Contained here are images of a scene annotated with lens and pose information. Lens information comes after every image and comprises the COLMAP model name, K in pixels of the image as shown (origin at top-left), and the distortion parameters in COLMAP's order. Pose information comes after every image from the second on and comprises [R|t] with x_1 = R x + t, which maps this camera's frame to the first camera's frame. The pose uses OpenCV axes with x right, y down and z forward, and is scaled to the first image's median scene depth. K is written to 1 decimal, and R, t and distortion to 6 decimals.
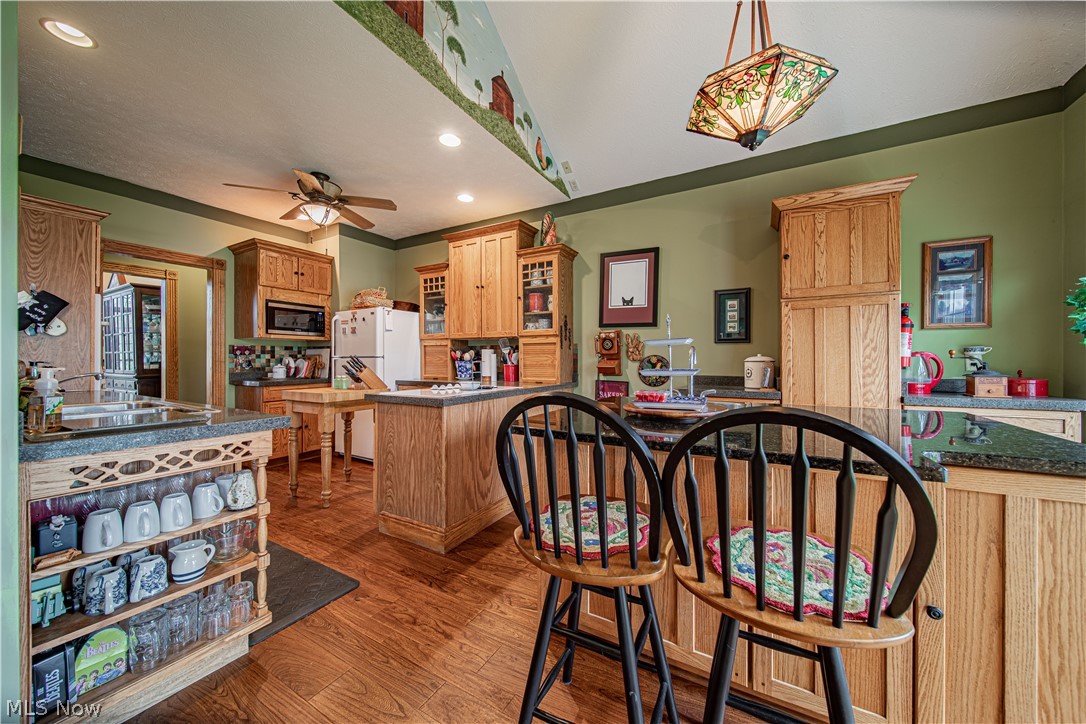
lens RADIAL K [[381.4, 0, 542.0], [0, 381.4, 359.3], [0, 0, 1]] dist [-0.001131, -0.000408]
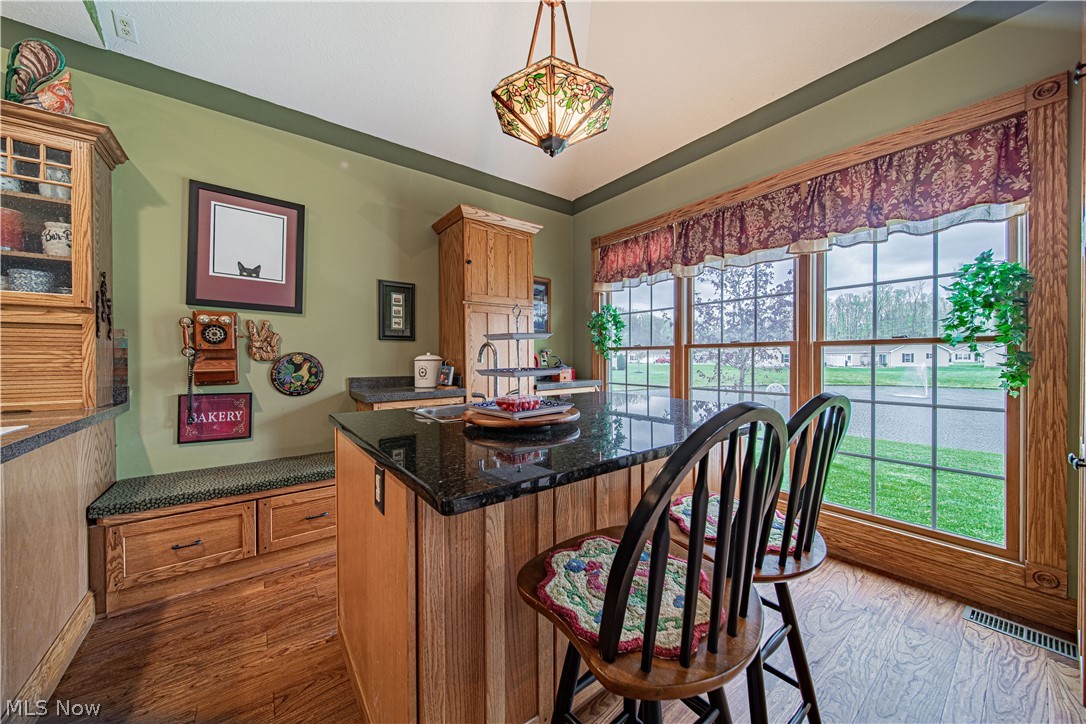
lens RADIAL K [[381.4, 0, 542.0], [0, 381.4, 359.3], [0, 0, 1]] dist [-0.001131, -0.000408]
pose [[0.383058, -0.004578, 0.923713, -0.199435], [0.002972, 0.999989, 0.003724, 0.000391], [-0.923720, 0.001319, 0.383067, 0.297385]]
